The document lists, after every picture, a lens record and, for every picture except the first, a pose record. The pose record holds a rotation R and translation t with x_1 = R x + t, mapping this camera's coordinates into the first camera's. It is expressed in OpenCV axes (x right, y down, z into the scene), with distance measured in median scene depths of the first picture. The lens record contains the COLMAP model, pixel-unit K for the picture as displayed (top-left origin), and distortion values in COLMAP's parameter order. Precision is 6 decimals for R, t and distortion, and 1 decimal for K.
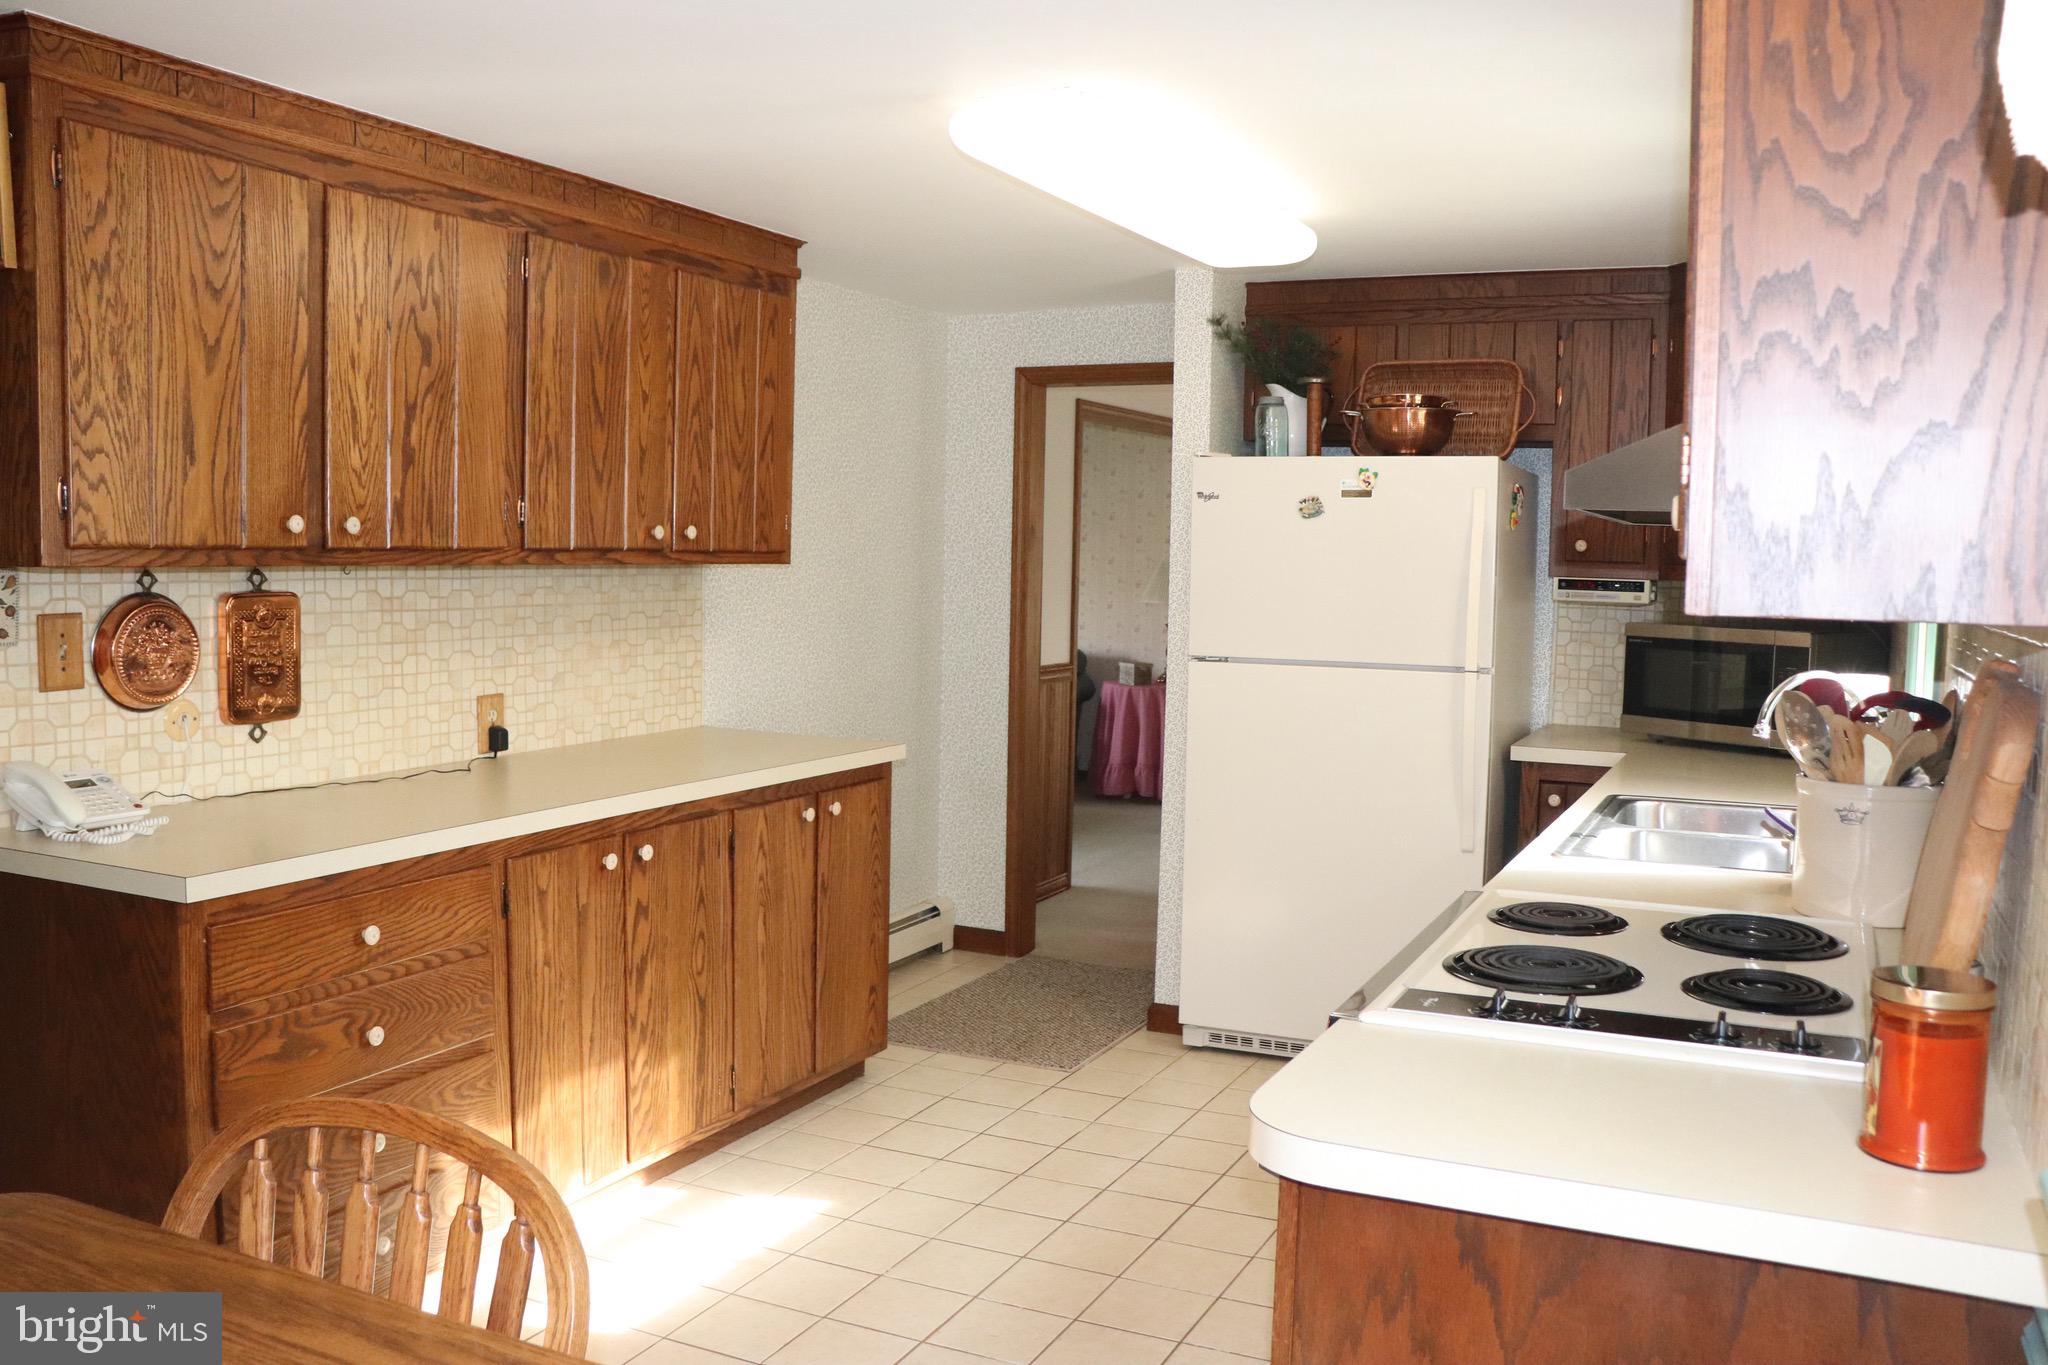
lens RADIAL K [[1682.9, 0, 1033.0], [0, 1682.9, 689.2], [0, 0, 1]] dist [-0.176126, 0.163969]
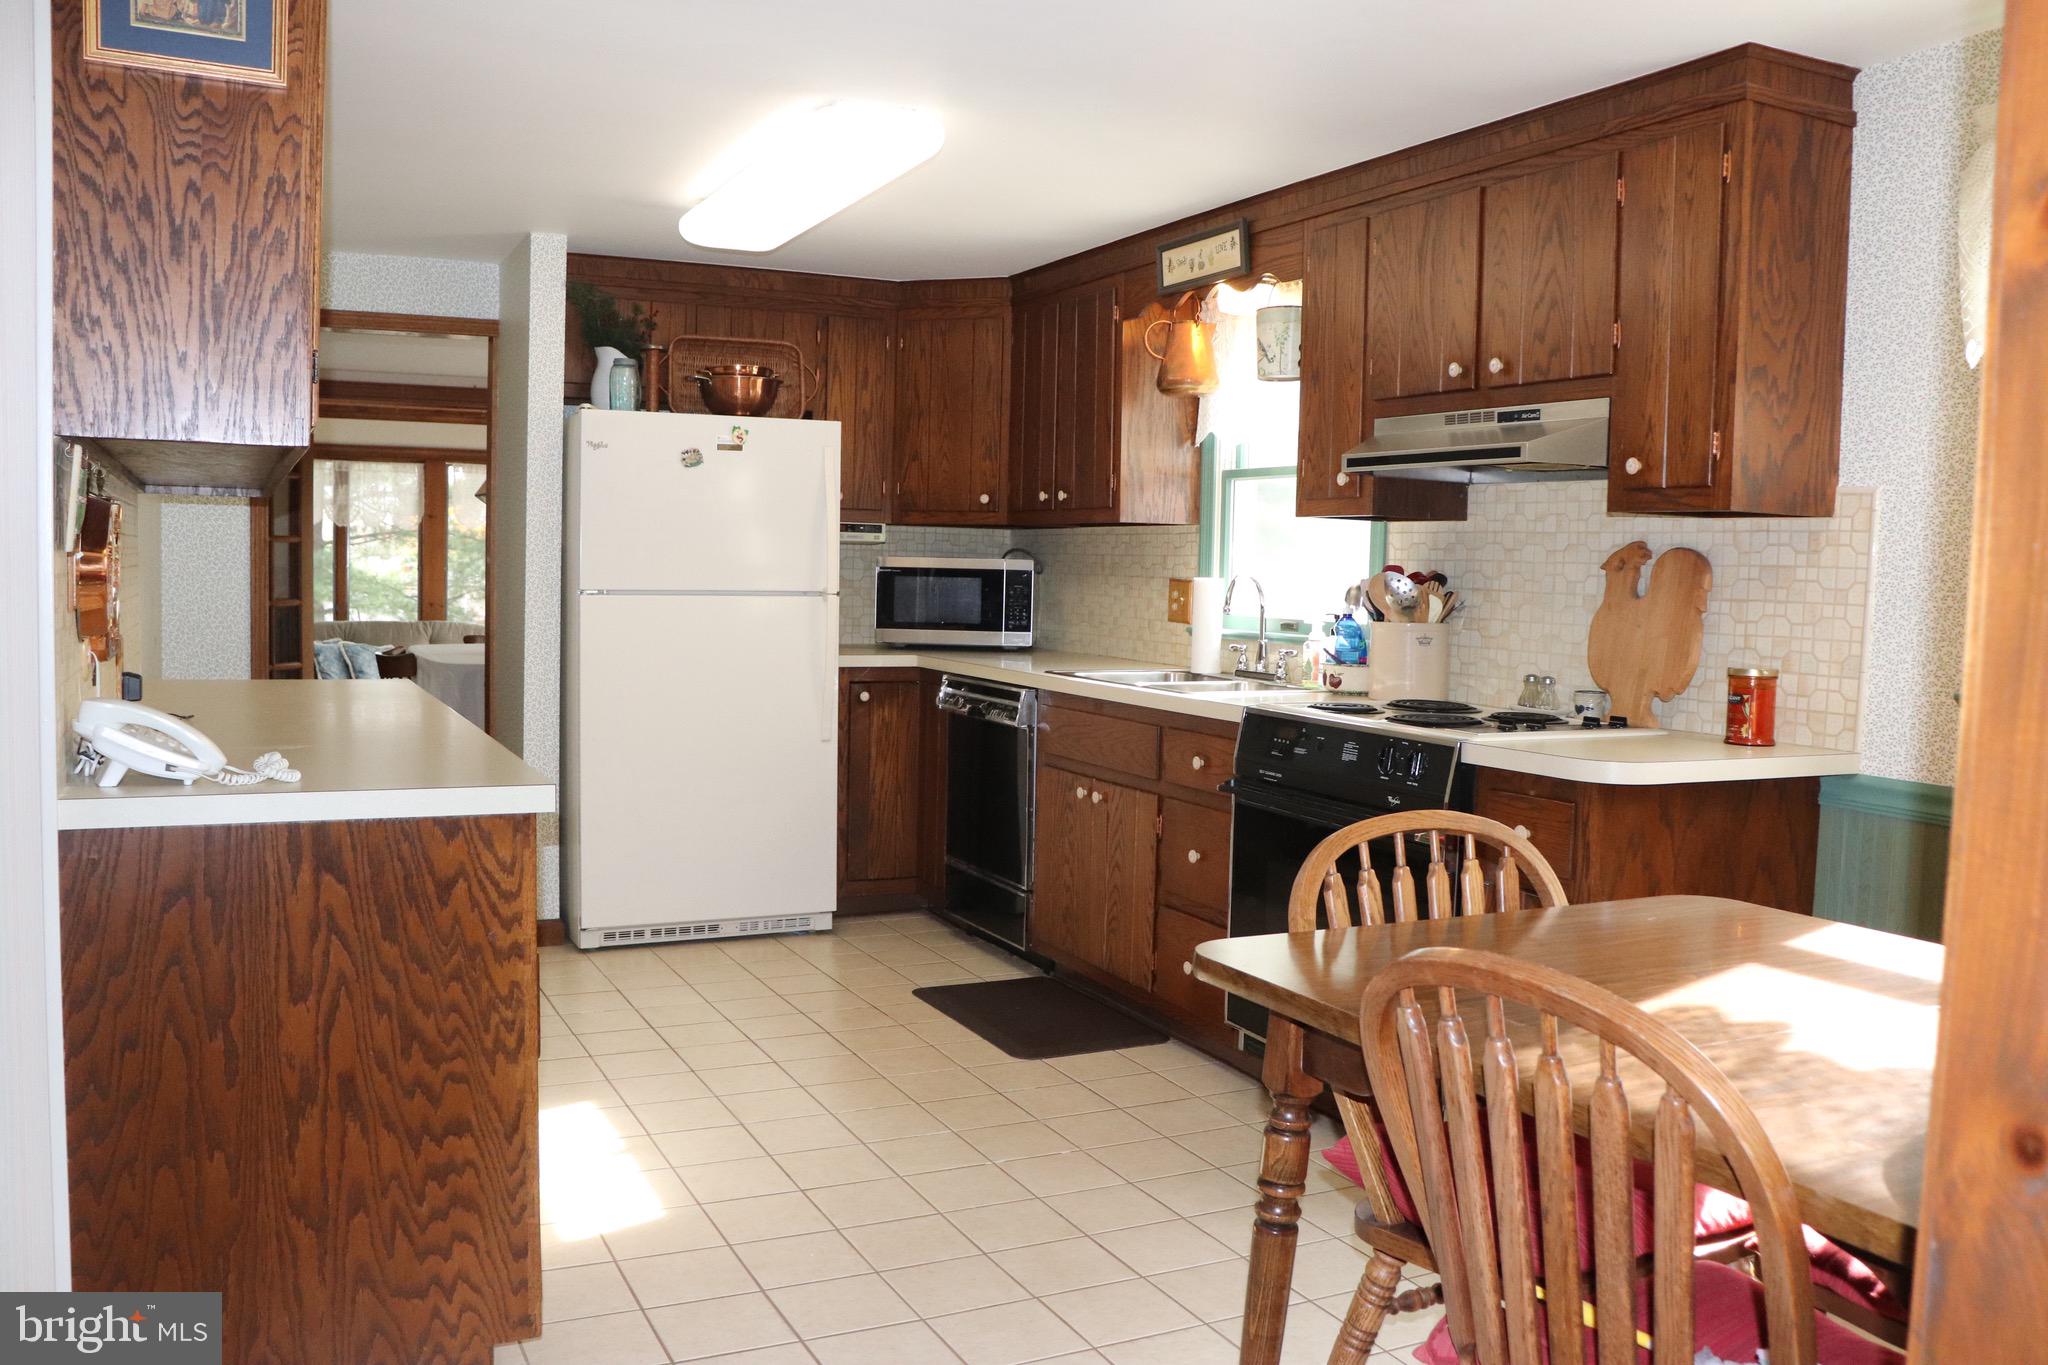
lens RADIAL K [[1682.9, 0, 1033.0], [0, 1682.9, 689.2], [0, 0, 1]] dist [-0.176126, 0.163969]
pose [[0.629611, -0.061185, 0.774497, -0.586396], [0.051335, 0.997992, 0.037109, 0.020360], [-0.775213, 0.016395, 0.631488, 0.091184]]
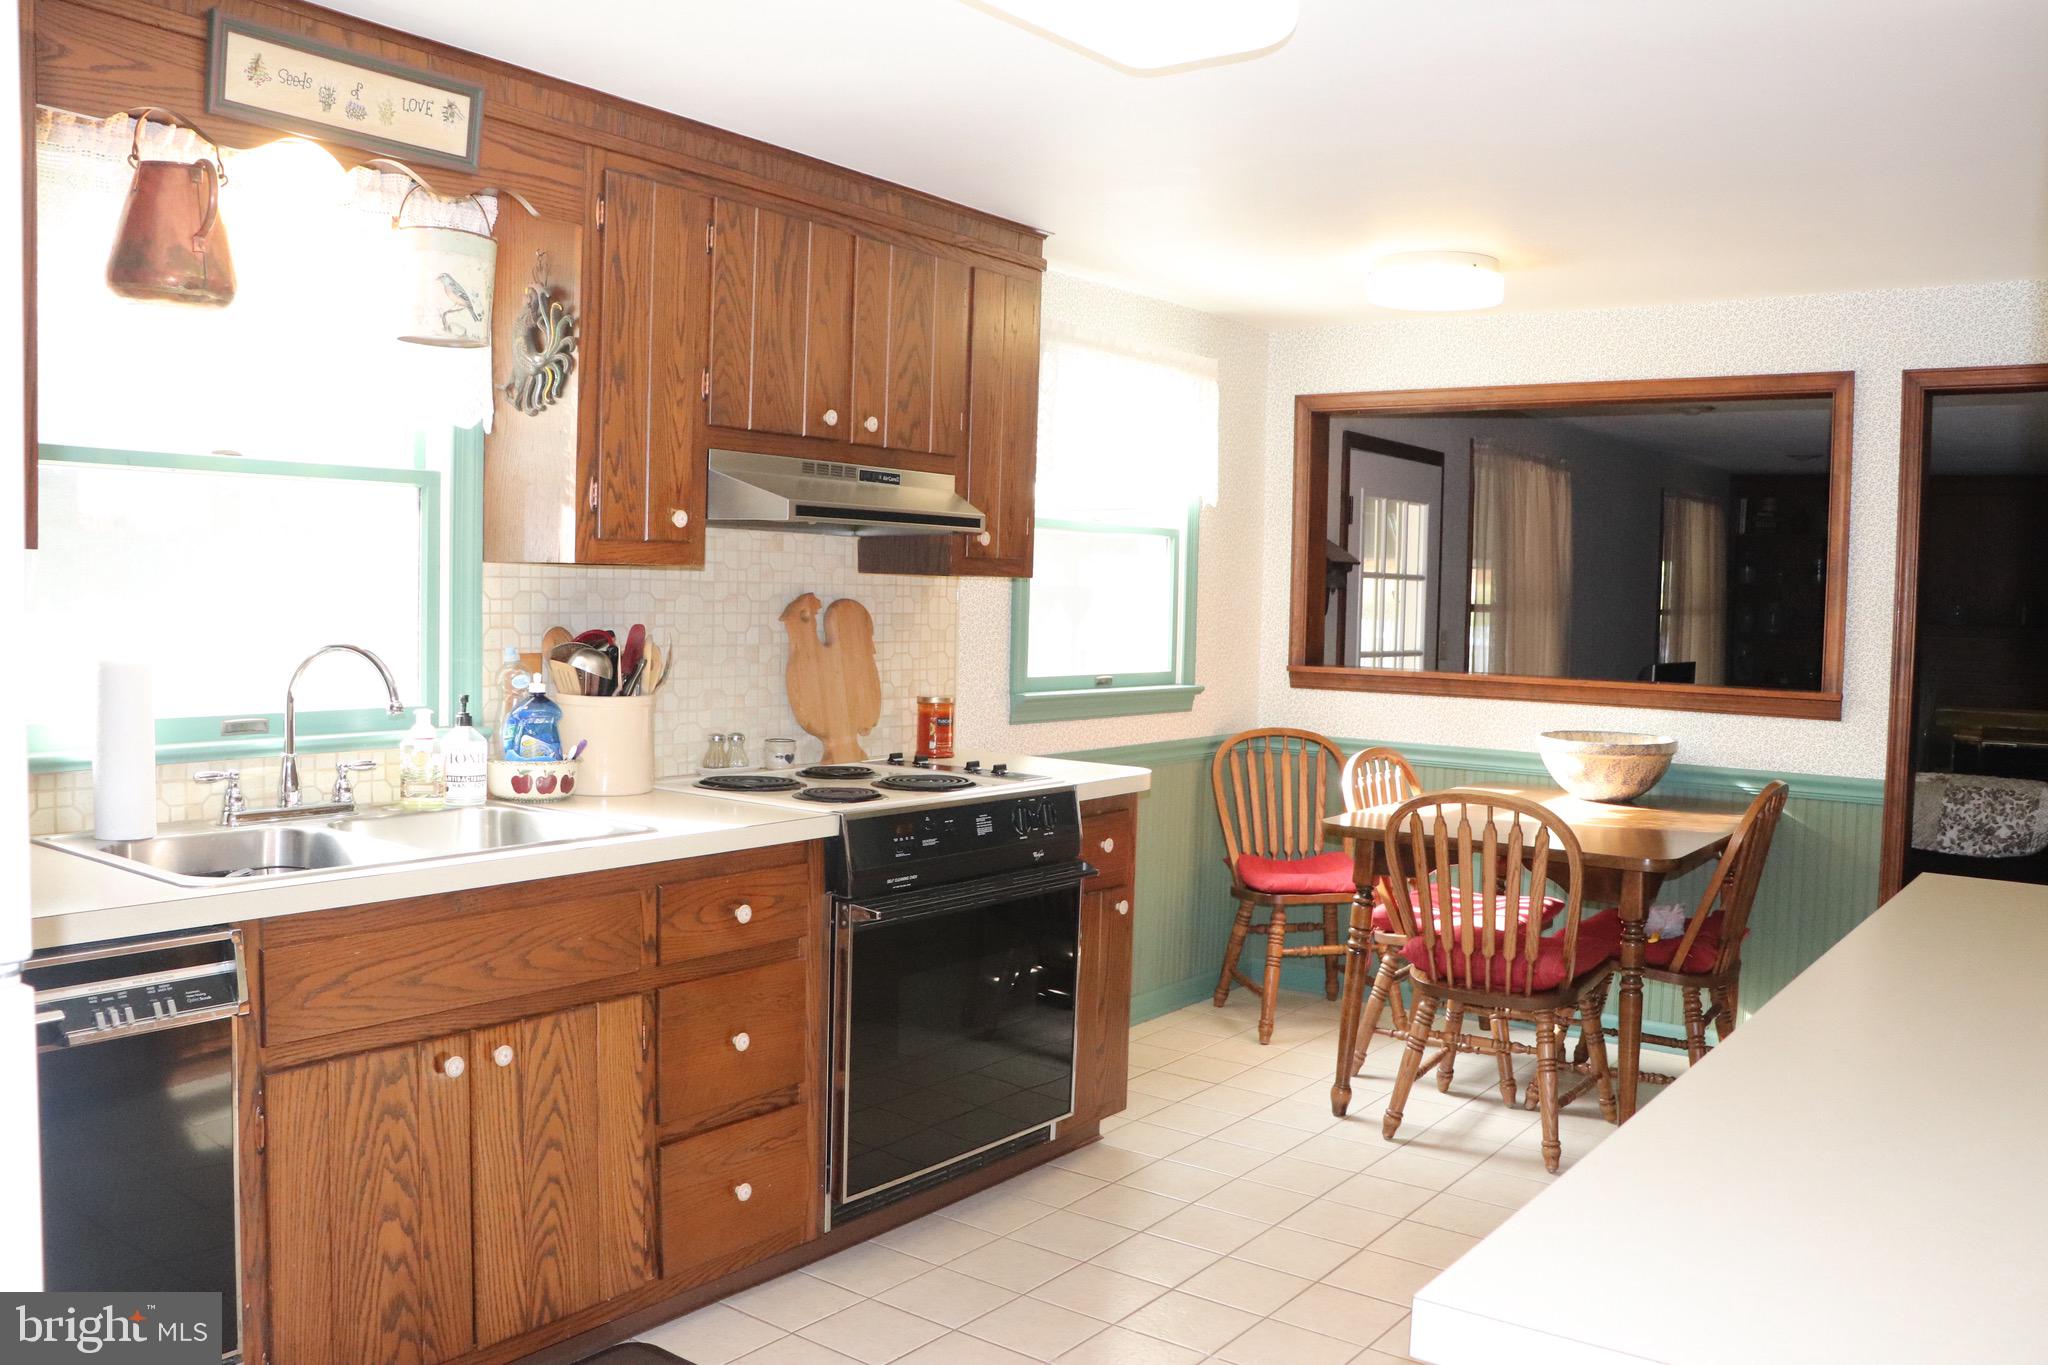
lens RADIAL K [[1682.9, 0, 1033.0], [0, 1682.9, 689.2], [0, 0, 1]] dist [-0.176126, 0.163969]
pose [[-0.979343, -0.059360, 0.193297, -0.077283], [-0.031310, 0.988928, 0.145057, -0.083762], [-0.199768, 0.136009, -0.970358, 1.162727]]
